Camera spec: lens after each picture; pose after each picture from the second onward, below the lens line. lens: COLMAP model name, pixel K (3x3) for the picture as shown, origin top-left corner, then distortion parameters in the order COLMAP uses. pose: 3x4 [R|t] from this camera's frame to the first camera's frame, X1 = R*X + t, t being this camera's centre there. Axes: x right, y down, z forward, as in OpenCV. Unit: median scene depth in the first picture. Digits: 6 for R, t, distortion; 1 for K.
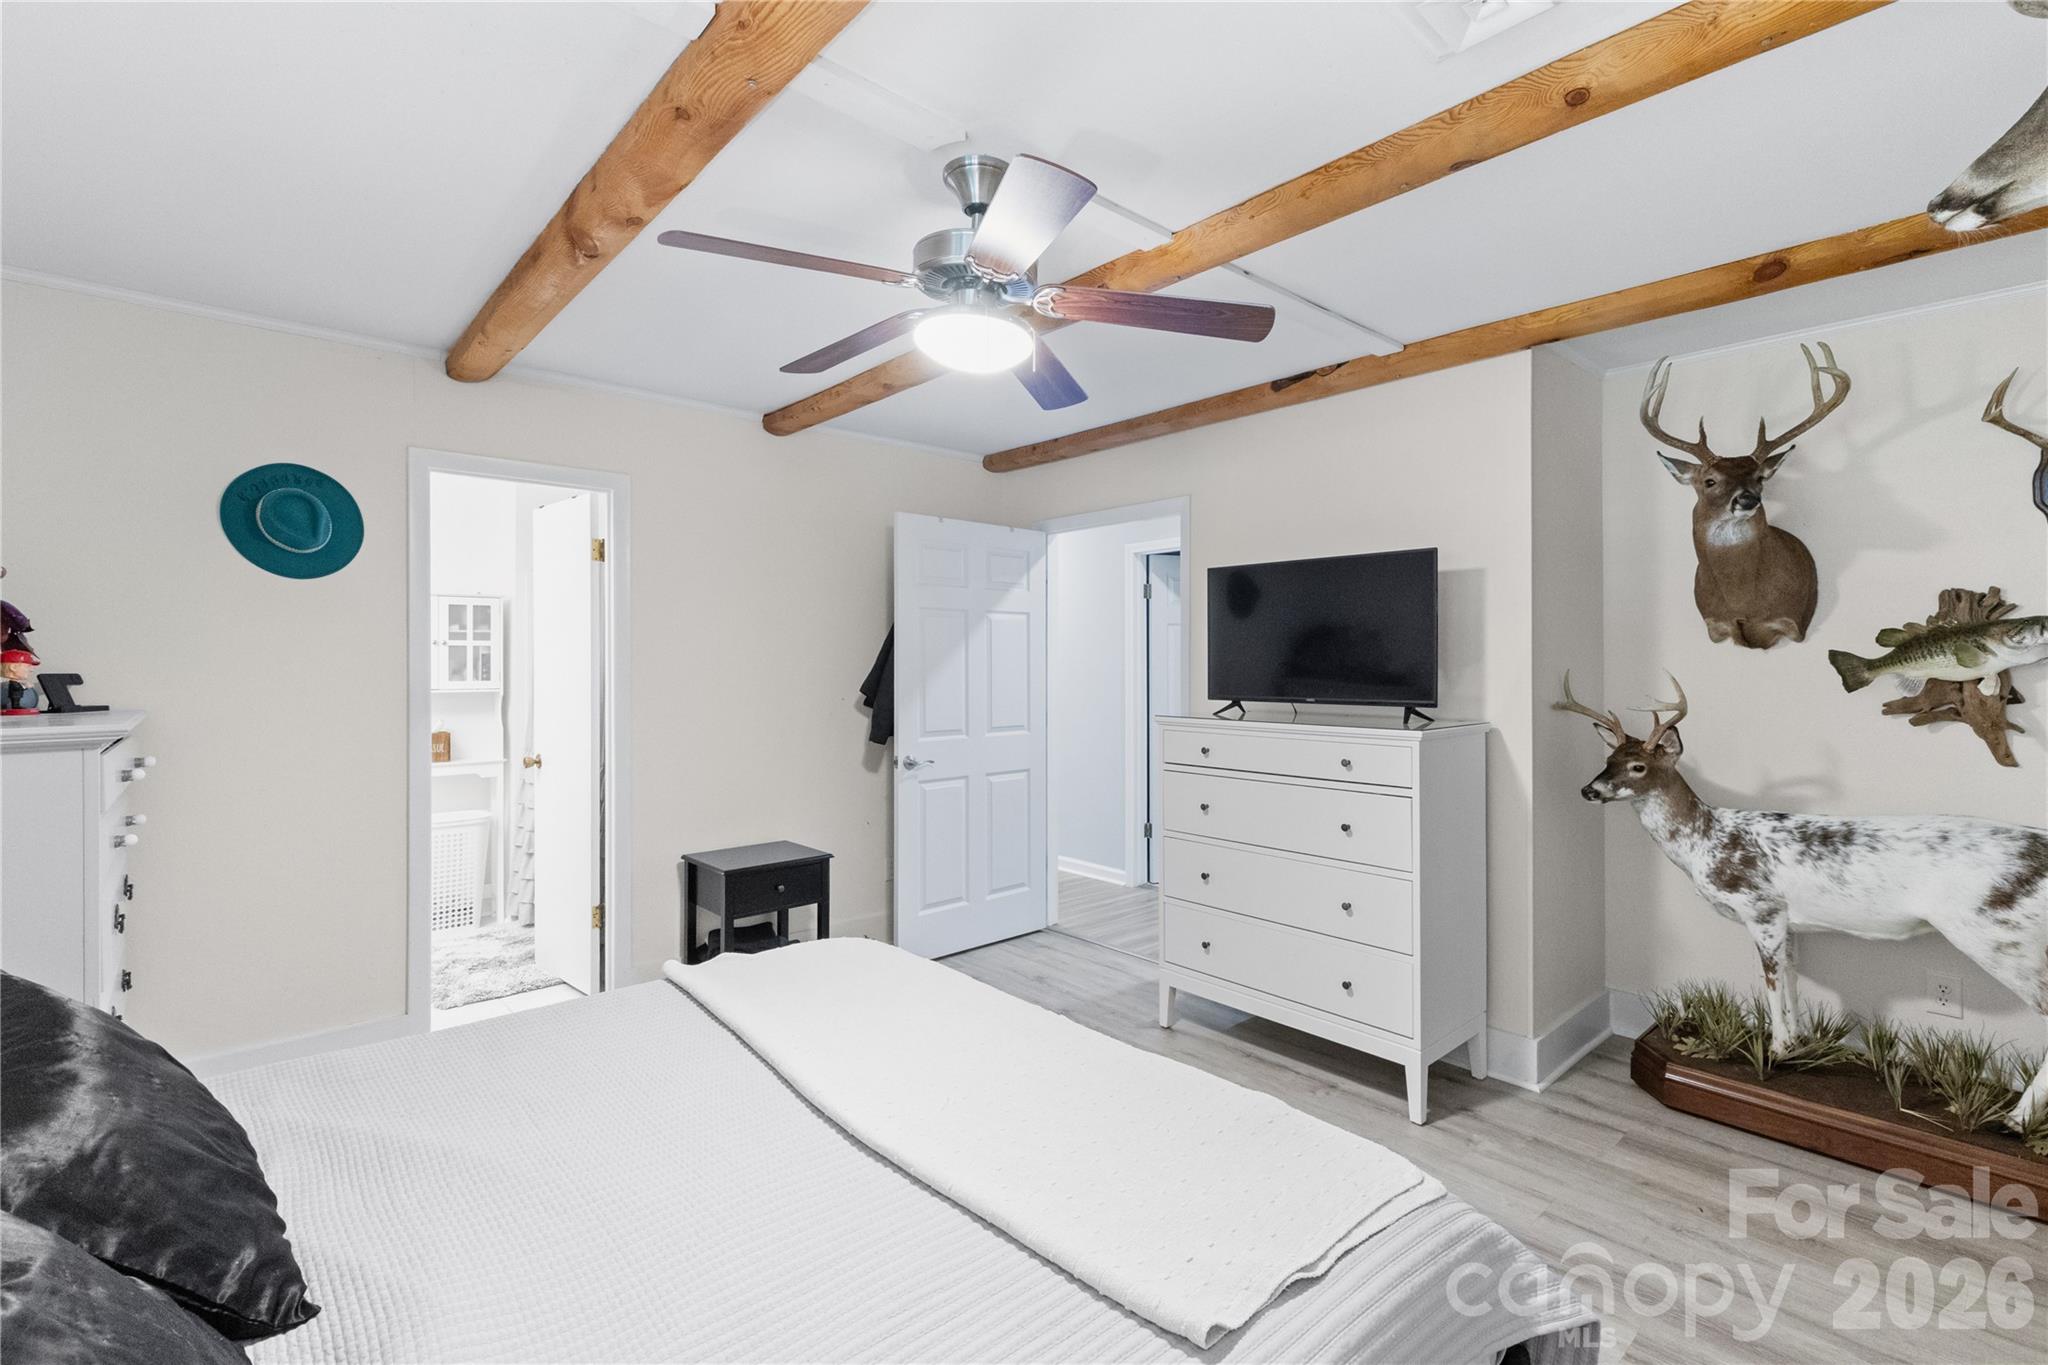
lens RADIAL K [[920.9, 0, 1033.0], [0, 920.9, 663.2], [0, 0, 1]] dist [0.006857, -0.000454]
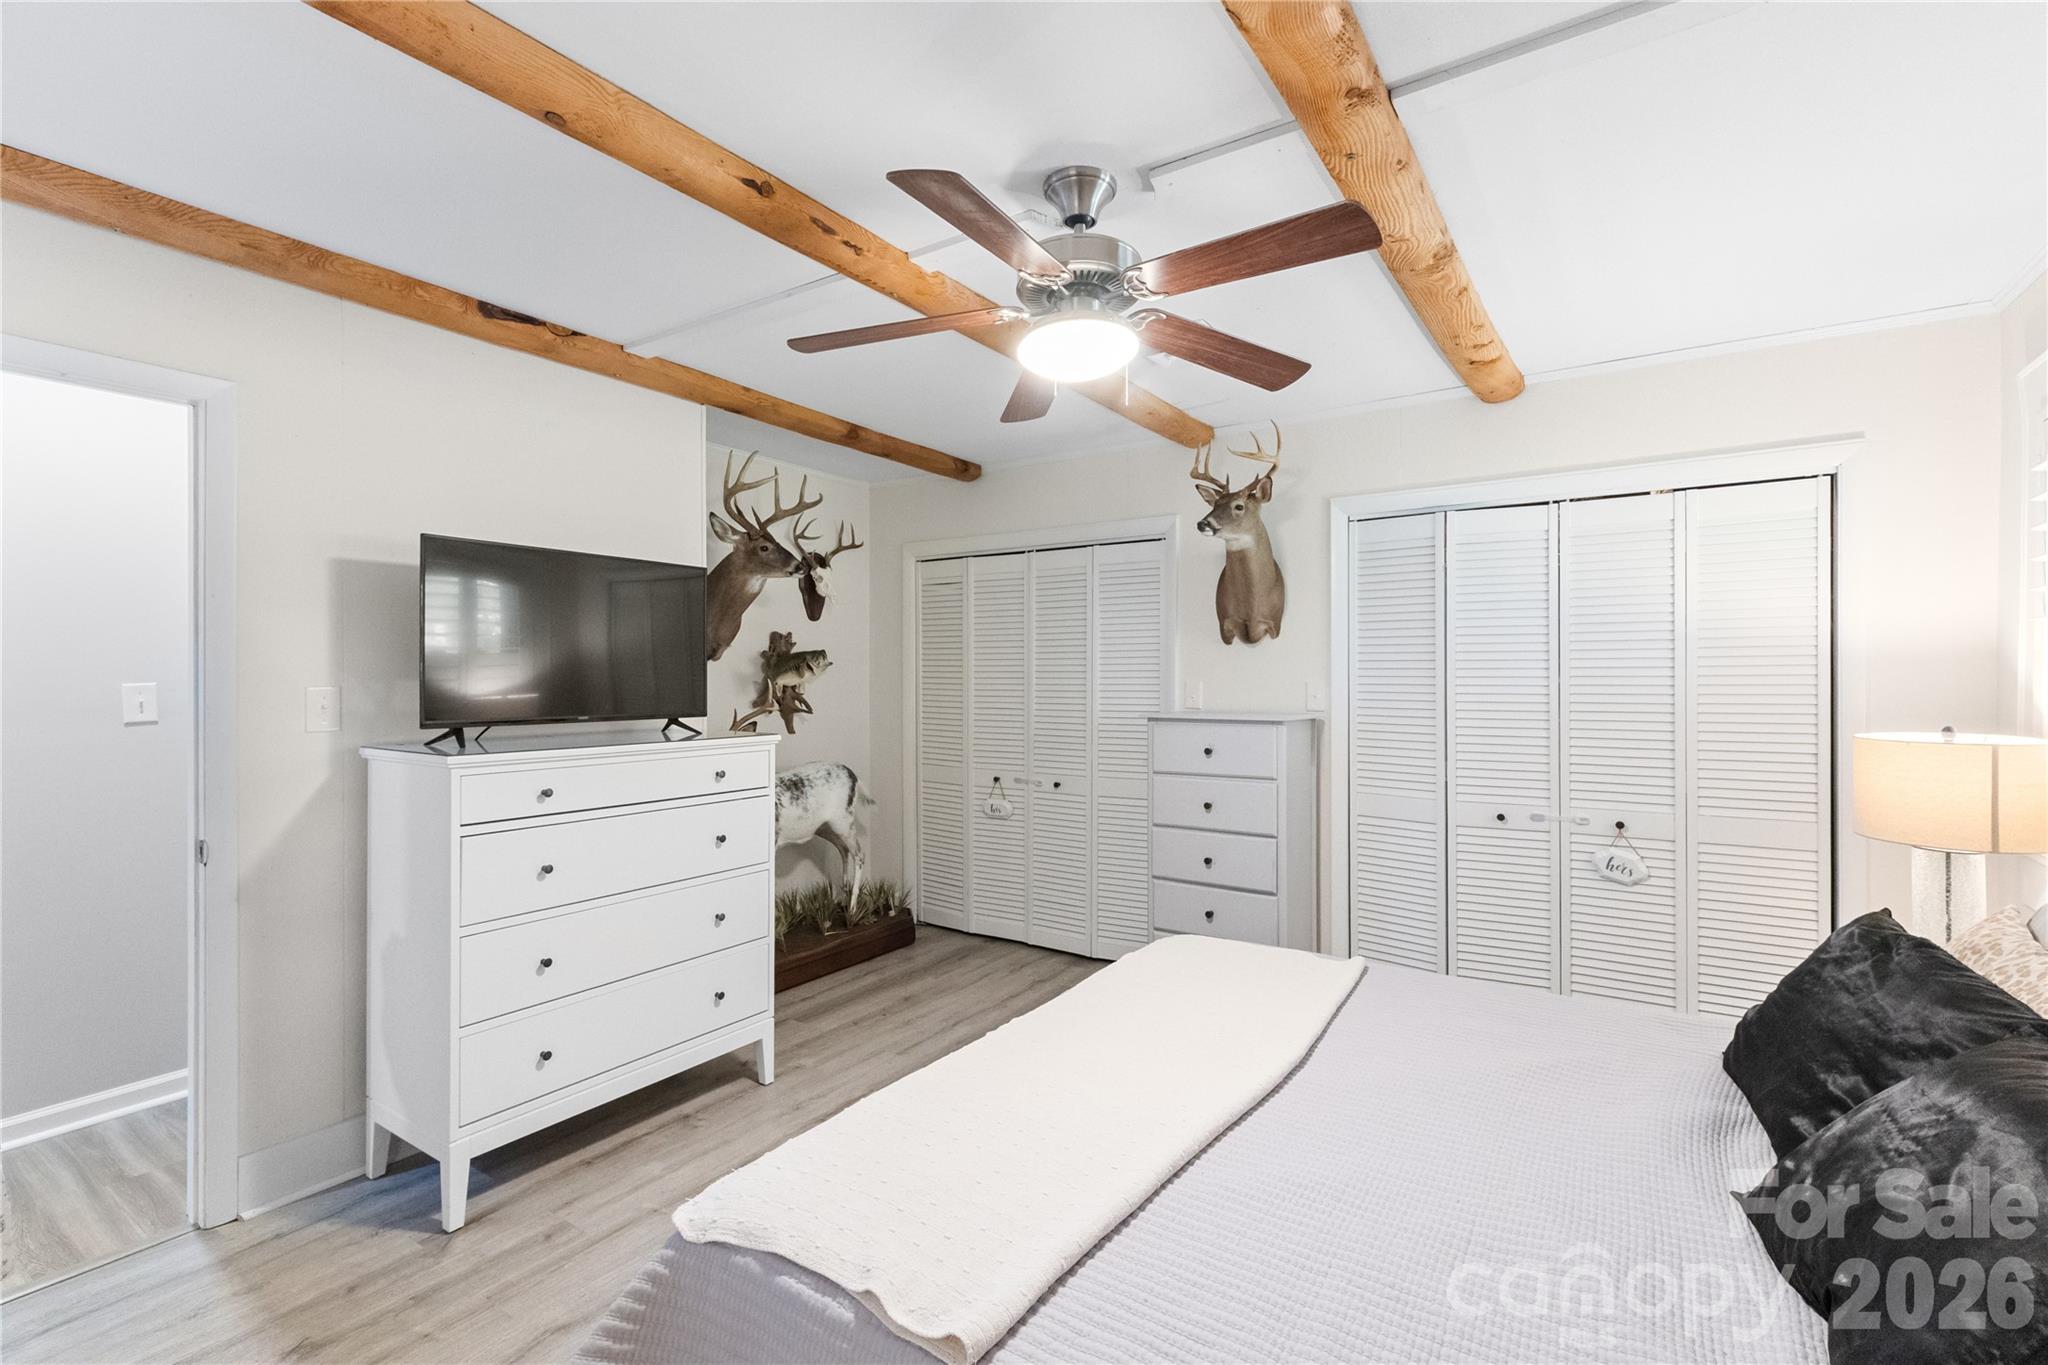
lens RADIAL K [[920.9, 0, 1037.0], [0, 920.9, 678.0], [0, 0, 1]] dist [0.006857, -0.000454]
pose [[-0.254825, -0.001649, 0.966986, -0.695833], [-0.000408, 0.999999, 0.001598, 0.001290], [-0.966987, 0.000012, -0.254825, 0.893829]]
